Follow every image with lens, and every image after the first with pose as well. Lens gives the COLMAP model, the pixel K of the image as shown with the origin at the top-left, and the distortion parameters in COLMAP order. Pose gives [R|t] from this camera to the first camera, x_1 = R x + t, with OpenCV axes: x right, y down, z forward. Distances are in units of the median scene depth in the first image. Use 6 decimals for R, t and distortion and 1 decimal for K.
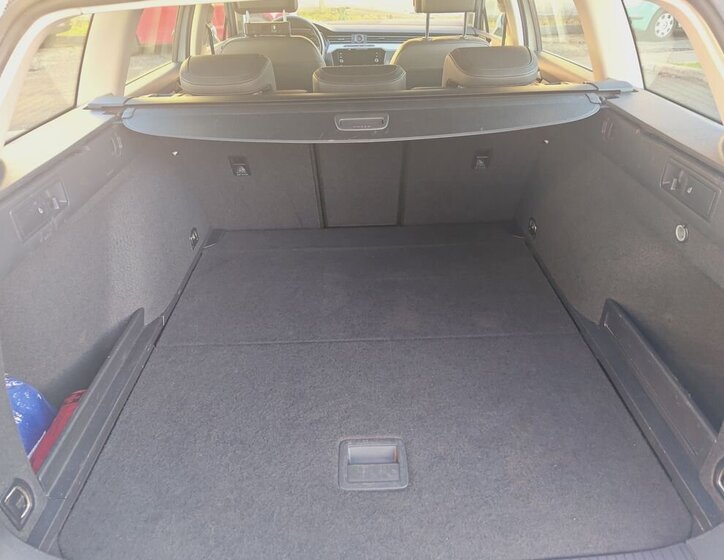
lens RADIAL K [[519.2, 0, 360.9], [0, 519.2, 294.1], [0, 0, 1]] dist [0.078143, -0.074705]
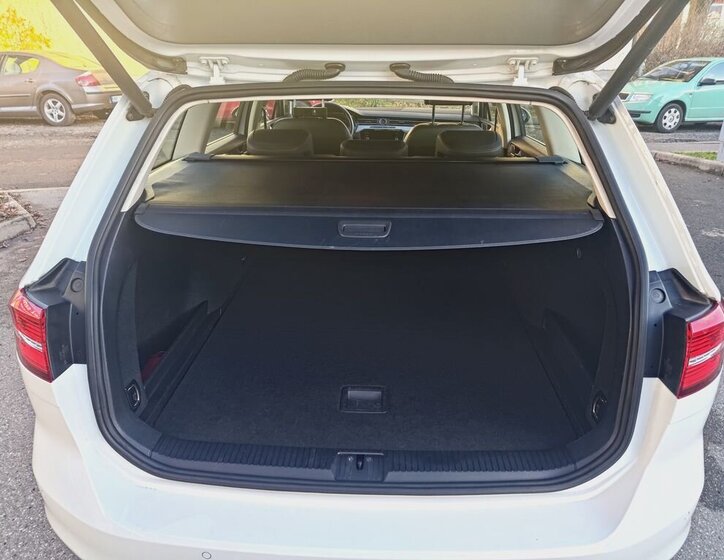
lens RADIAL K [[519.2, 0, 360.9], [0, 519.2, 294.1], [0, 0, 1]] dist [0.078143, -0.074705]
pose [[0.997821, 0.048794, -0.044408, 0.032072], [-0.054249, 0.989854, -0.131322, 0.114202], [0.037550, 0.133444, 0.990345, -0.235462]]
